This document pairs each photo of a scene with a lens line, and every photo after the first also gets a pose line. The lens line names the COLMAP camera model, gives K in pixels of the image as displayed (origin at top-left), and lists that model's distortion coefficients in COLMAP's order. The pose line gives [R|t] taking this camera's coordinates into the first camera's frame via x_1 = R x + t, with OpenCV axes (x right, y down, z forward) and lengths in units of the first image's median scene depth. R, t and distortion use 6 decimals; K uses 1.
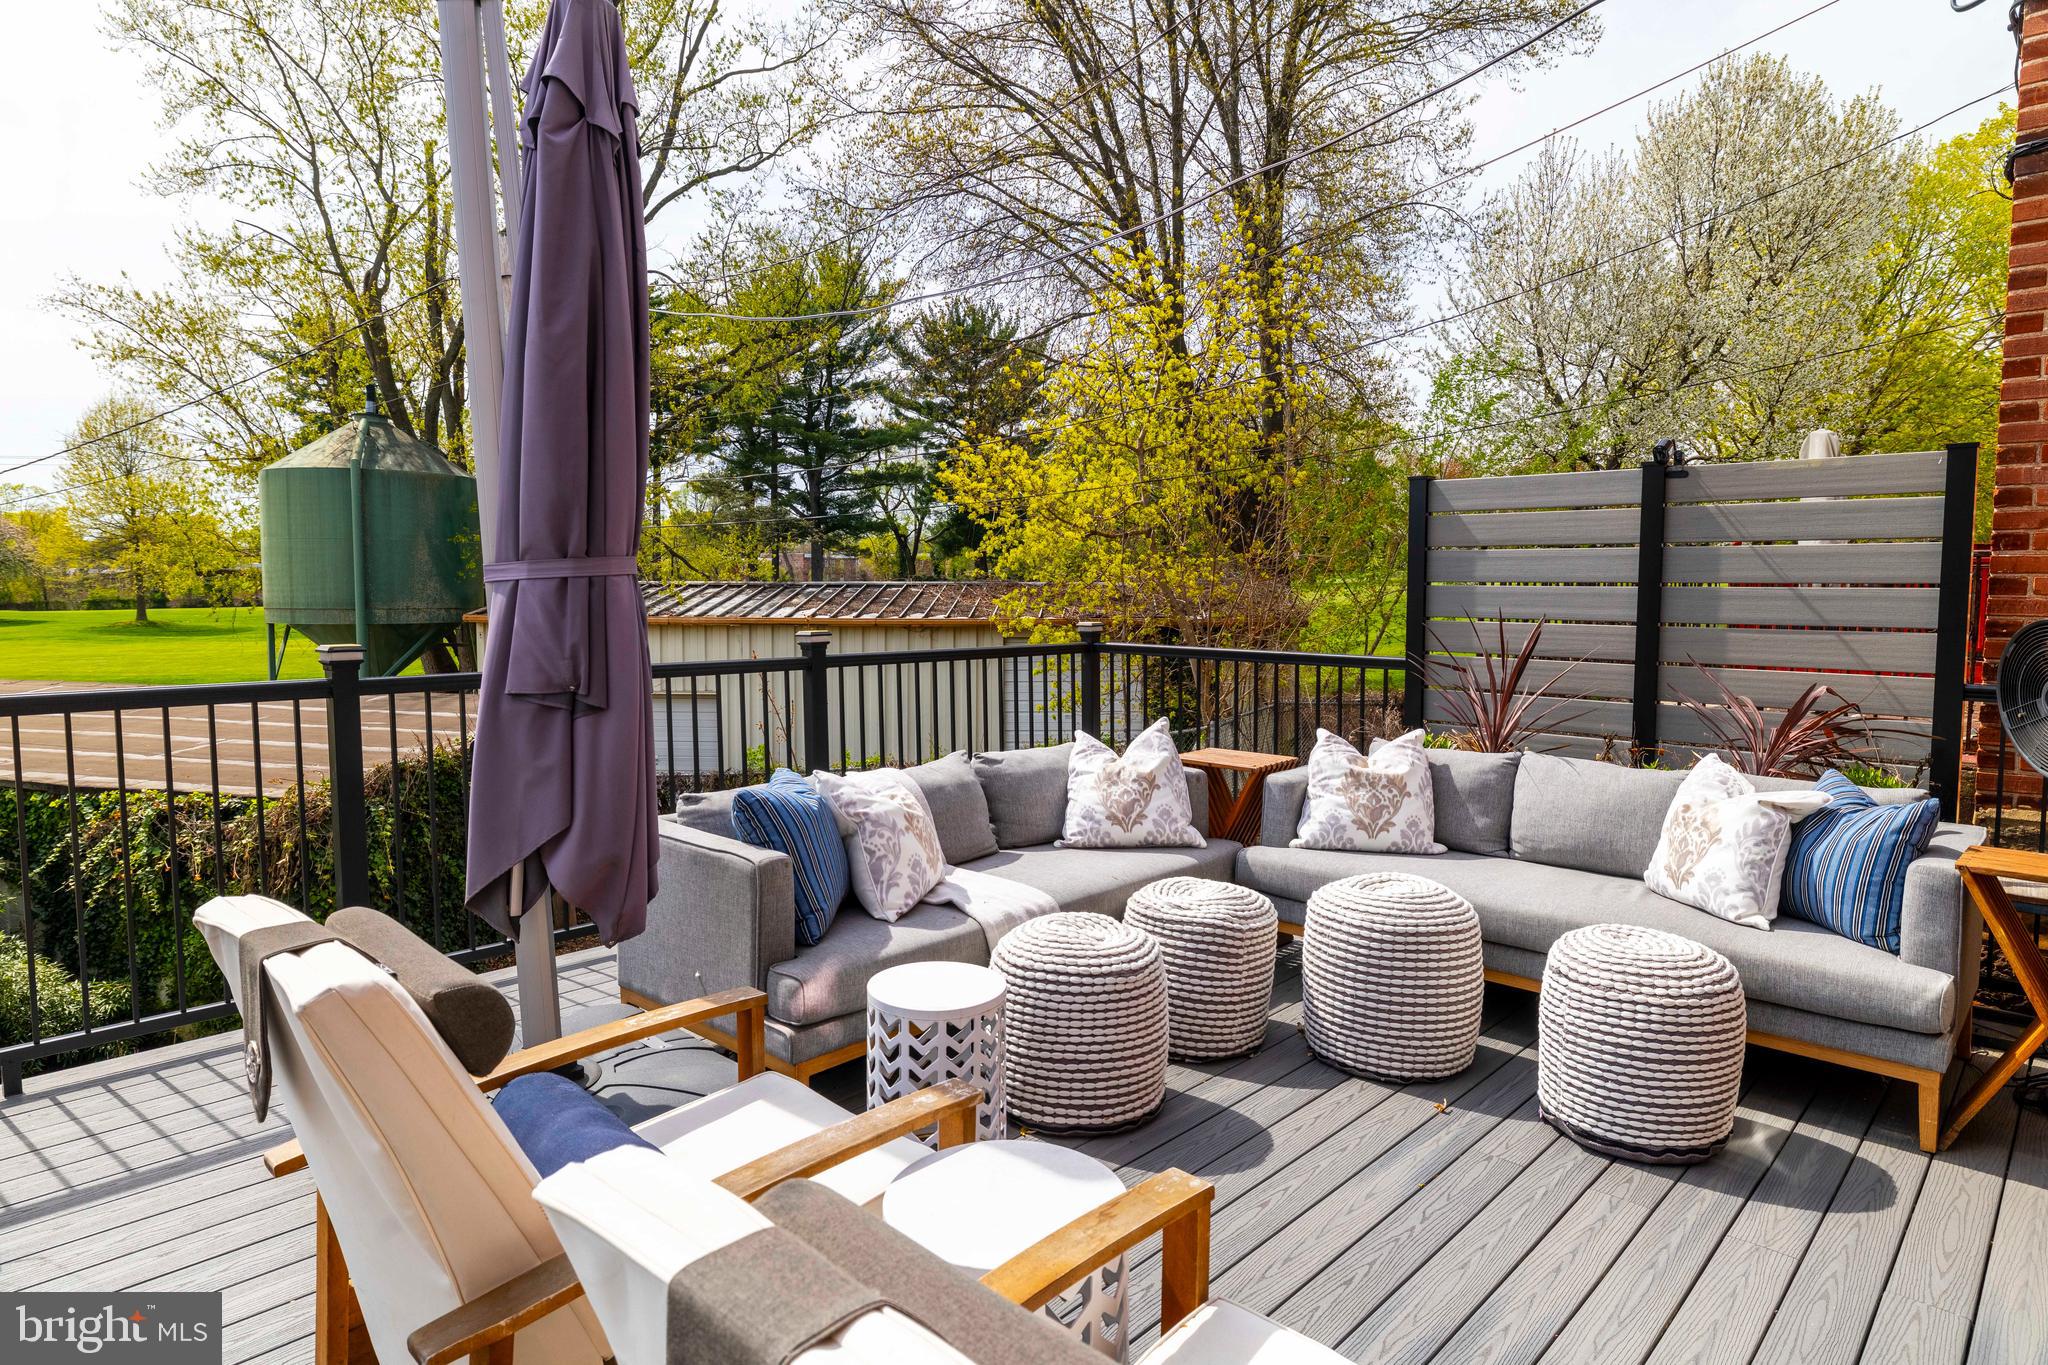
lens RADIAL K [[1198.5, 0, 1014.9], [0, 1198.5, 676.0], [0, 0, 1]] dist [0.003986, 0.000628]
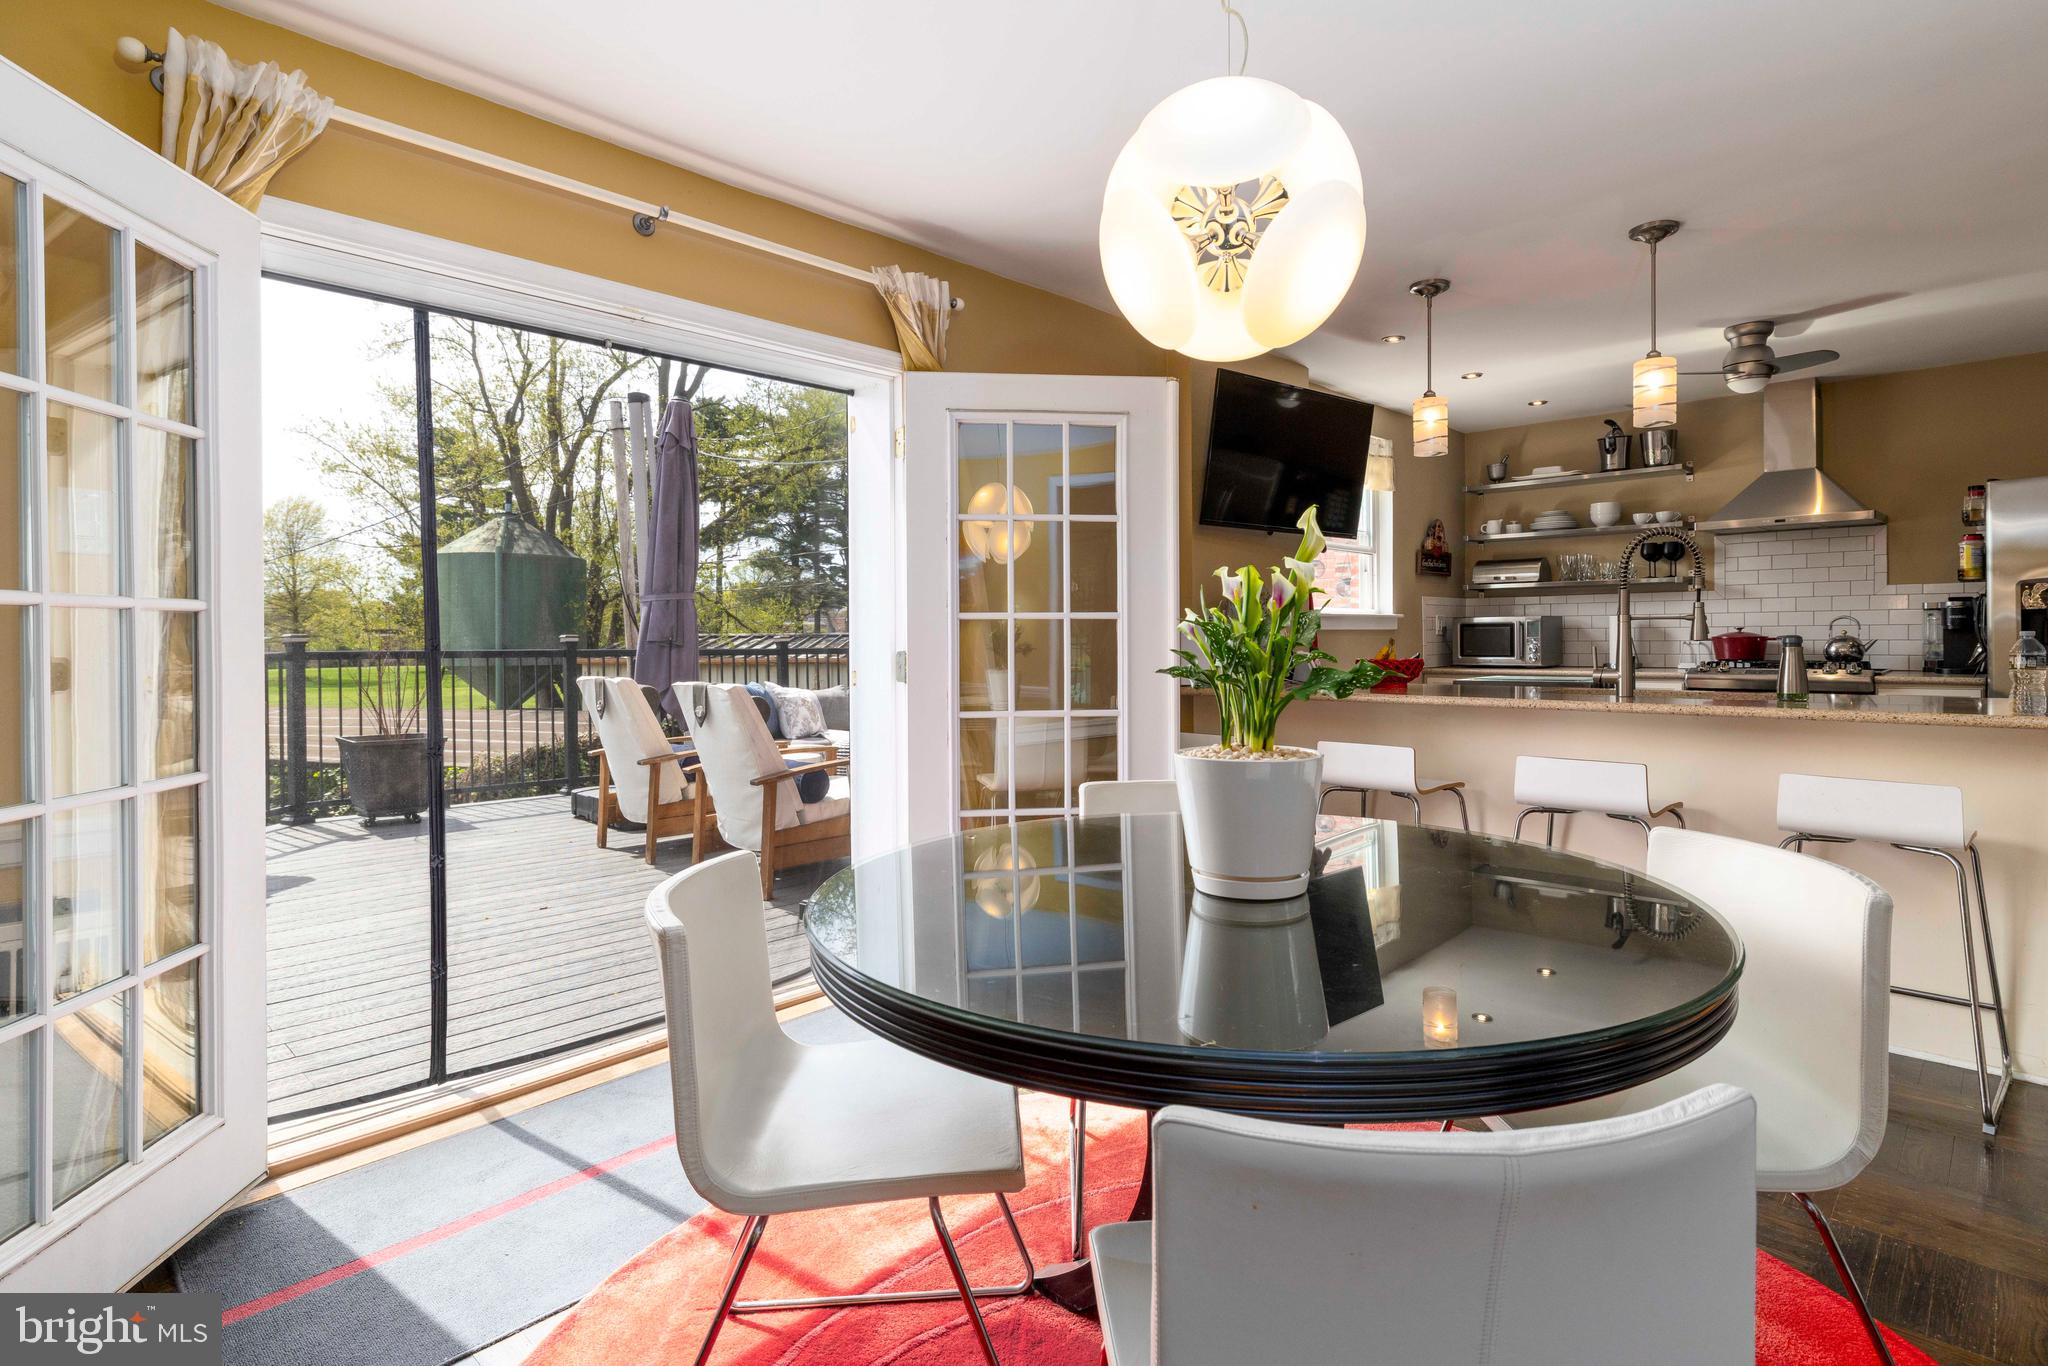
lens RADIAL K [[1044.4, 0, 1021.4], [0, 1044.4, 664.6], [0, 0, 1]] dist [-0.000376, 0.001440]
pose [[0.999957, -0.003722, -0.008515, 0.055034], [0.003227, 0.998341, -0.057495, 0.024515], [0.008715, 0.057465, 0.998309, -0.166545]]
